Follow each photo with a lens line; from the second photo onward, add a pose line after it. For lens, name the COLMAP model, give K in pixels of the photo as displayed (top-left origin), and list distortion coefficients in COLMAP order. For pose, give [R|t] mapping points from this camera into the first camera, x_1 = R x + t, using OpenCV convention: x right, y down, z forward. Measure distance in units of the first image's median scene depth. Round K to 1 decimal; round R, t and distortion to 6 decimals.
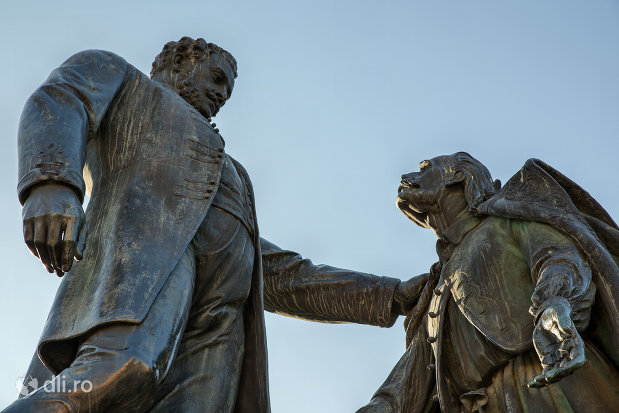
lens RADIAL K [[971.7, 0, 309.5], [0, 971.7, 206.5], [0, 0, 1]] dist [0.125894, 0.020190]
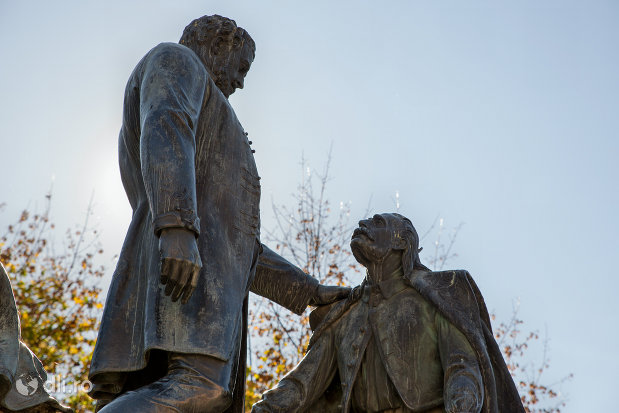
lens RADIAL K [[1164.9, 0, 311.0], [0, 1164.9, 197.7], [0, 0, 1]] dist [0.185840, 0.061804]
pose [[0.865683, 0.308871, 0.393943, -0.640493], [-0.414431, 0.883607, 0.217913, -0.406631], [-0.280784, -0.351906, 0.892929, -0.382515]]
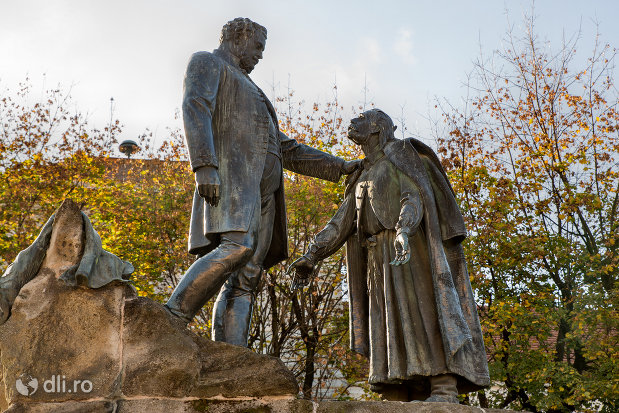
lens RADIAL K [[964.7, 0, 325.7], [0, 964.7, 196.2], [0, 0, 1]] dist [0.122454, 0.044876]
pose [[0.992270, 0.039378, 0.117682, -0.212931], [-0.087919, 0.892334, 0.442730, -0.875634], [-0.087578, -0.449655, 0.888899, -0.985513]]
